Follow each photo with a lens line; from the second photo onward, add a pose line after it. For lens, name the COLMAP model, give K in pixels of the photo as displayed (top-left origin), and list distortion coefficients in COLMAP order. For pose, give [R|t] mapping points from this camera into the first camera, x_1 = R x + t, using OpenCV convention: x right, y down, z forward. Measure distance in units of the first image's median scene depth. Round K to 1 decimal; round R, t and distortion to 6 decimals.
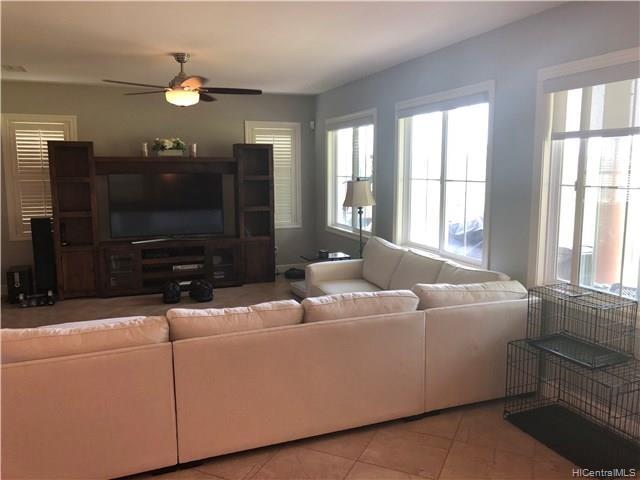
lens RADIAL K [[519.7, 0, 319.5], [0, 519.7, 226.9], [0, 0, 1]] dist [0.060152, -0.071691]
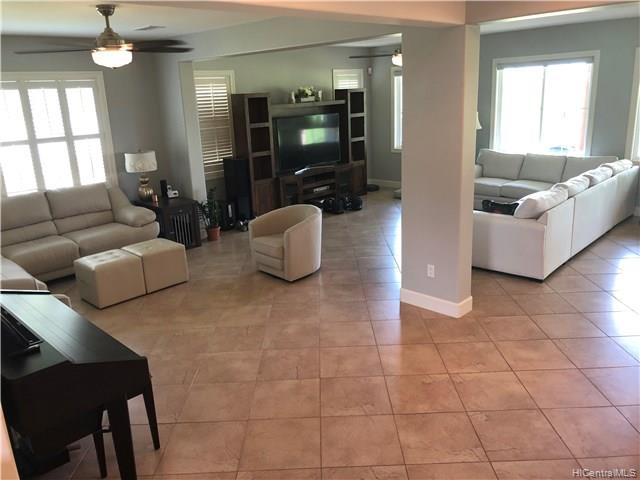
lens RADIAL K [[519.7, 0, 319.5], [0, 519.7, 226.9], [0, 0, 1]] dist [0.060152, -0.071691]
pose [[0.907573, -0.140627, 0.395645, -0.801839], [0.086497, 0.984655, 0.151566, -0.026591], [-0.410889, -0.103335, 0.905810, -0.178814]]
